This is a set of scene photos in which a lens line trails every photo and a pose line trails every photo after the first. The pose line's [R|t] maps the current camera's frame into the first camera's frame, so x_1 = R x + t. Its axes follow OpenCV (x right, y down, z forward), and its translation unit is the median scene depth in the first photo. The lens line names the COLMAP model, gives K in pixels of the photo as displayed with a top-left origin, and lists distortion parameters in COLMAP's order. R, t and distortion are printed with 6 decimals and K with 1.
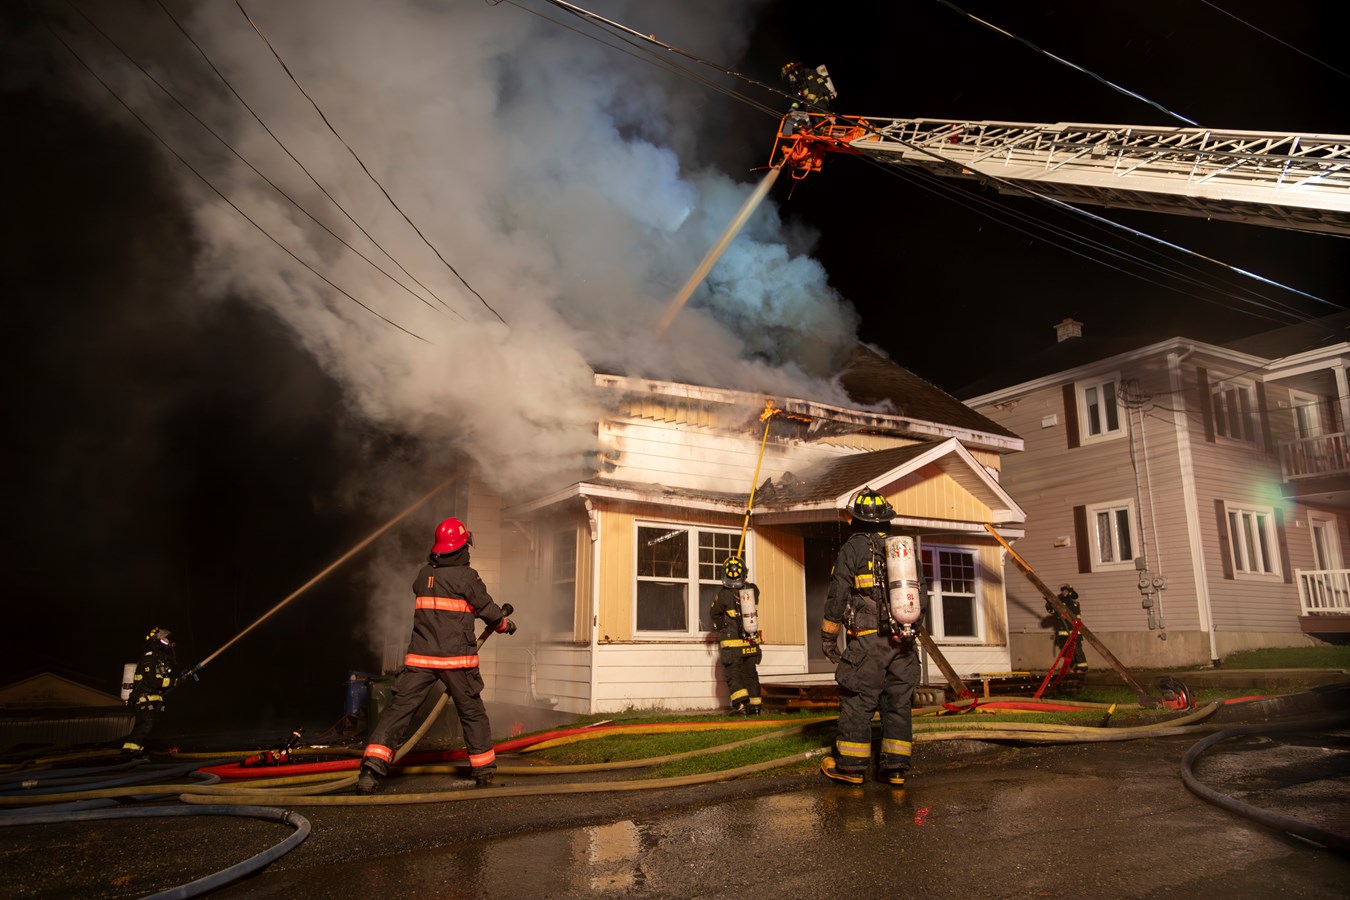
lens RADIAL K [[923.9, 0, 668.4], [0, 923.9, 454.4], [0, 0, 1]] dist [0.015017, 0.001326]
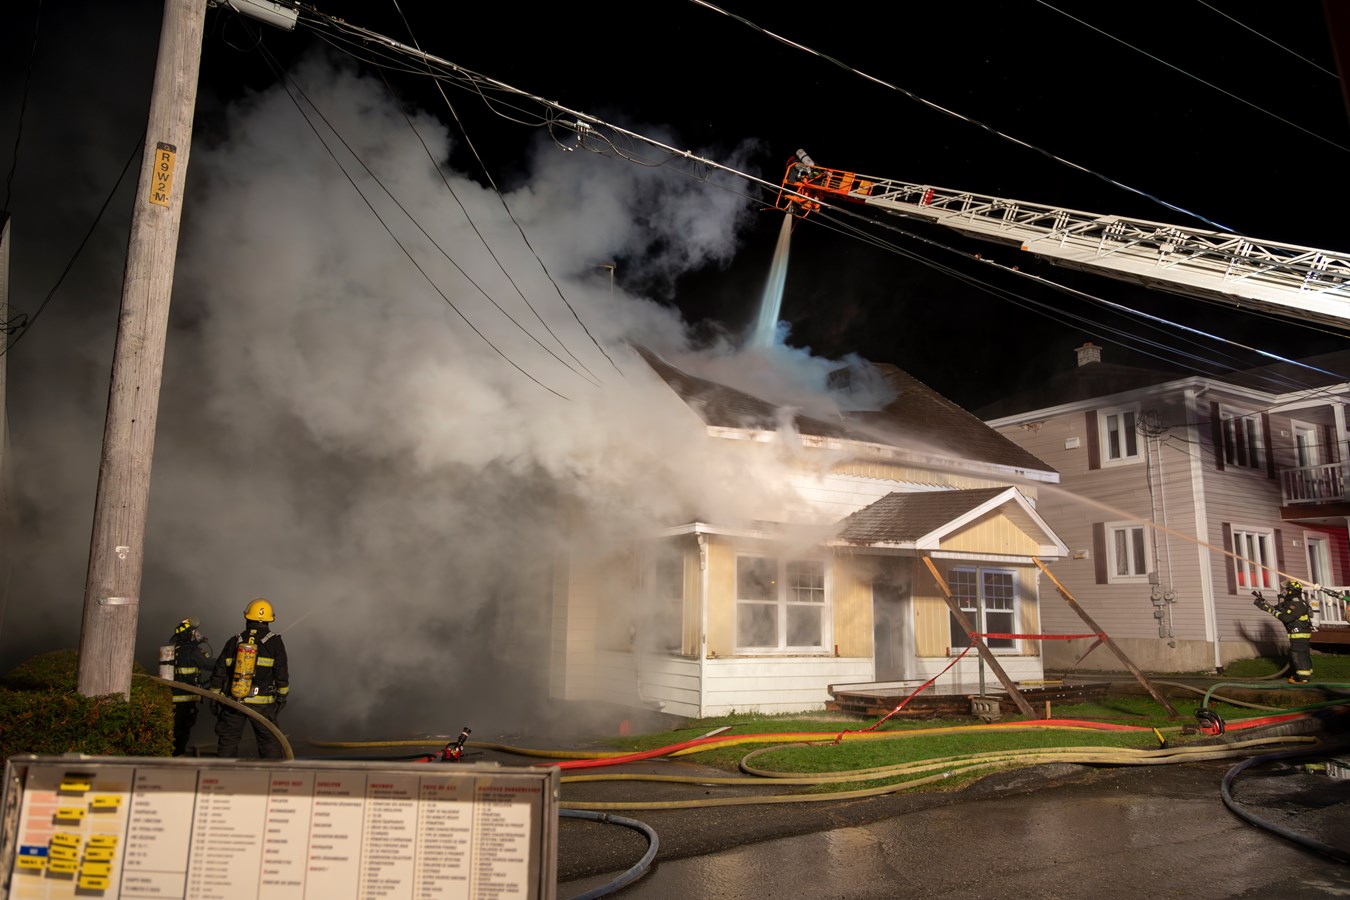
lens RADIAL K [[923.9, 0, 669.8], [0, 923.9, 452.3], [0, 0, 1]] dist [0.015017, 0.001326]
pose [[0.999750, 0.018996, 0.011769, -0.089040], [-0.019326, 0.999403, 0.028626, -0.055743], [-0.011219, -0.028846, 0.999521, -0.102472]]
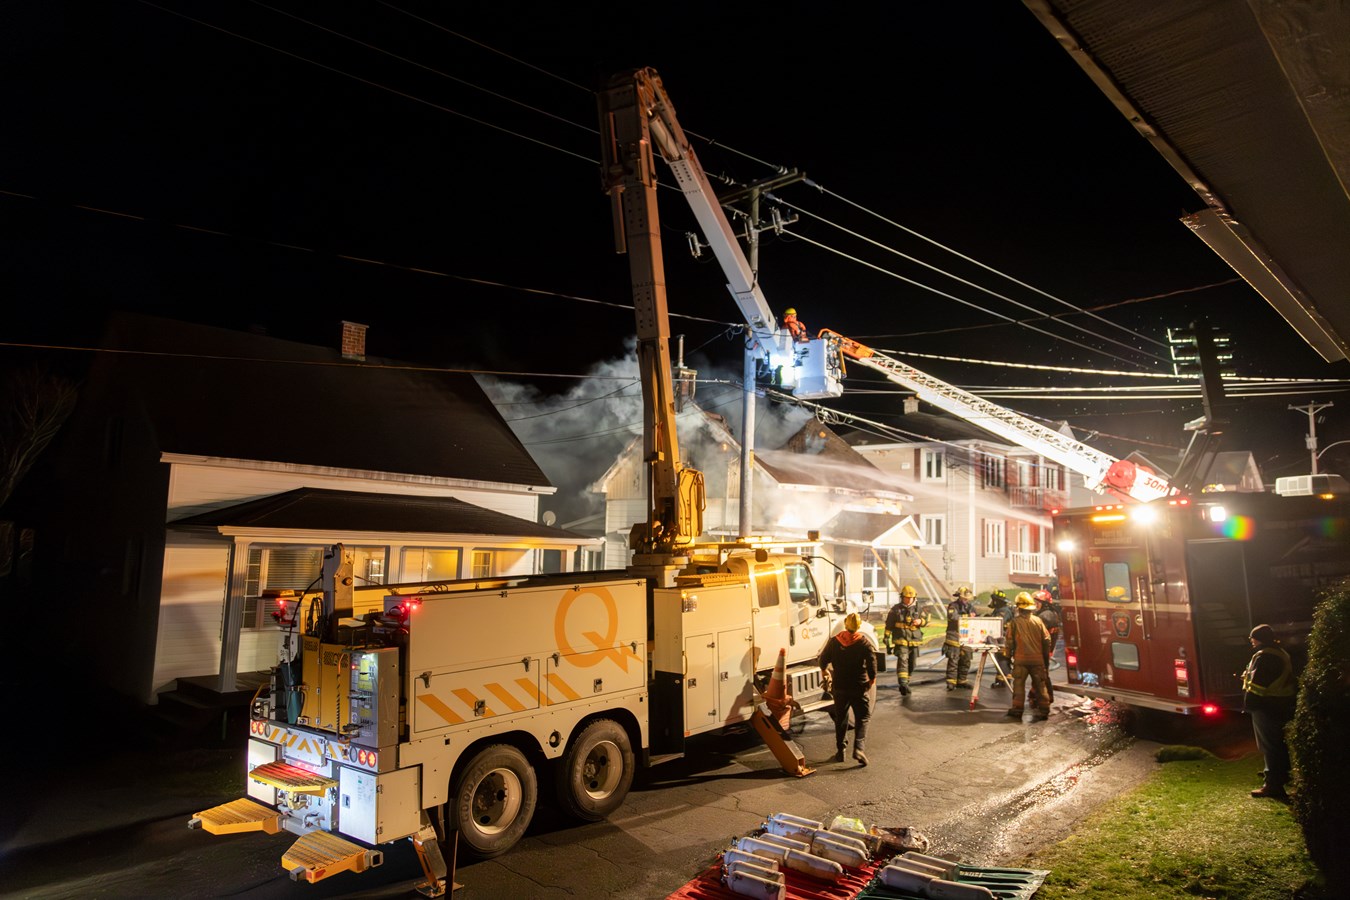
lens RADIAL K [[923.9, 0, 678.3], [0, 923.9, 451.9], [0, 0, 1]] dist [0.015017, 0.001326]
pose [[0.959909, 0.055829, 0.274697, -0.631852], [-0.085550, 0.991559, 0.097423, -0.242308], [-0.266940, -0.117018, 0.956582, -0.766420]]
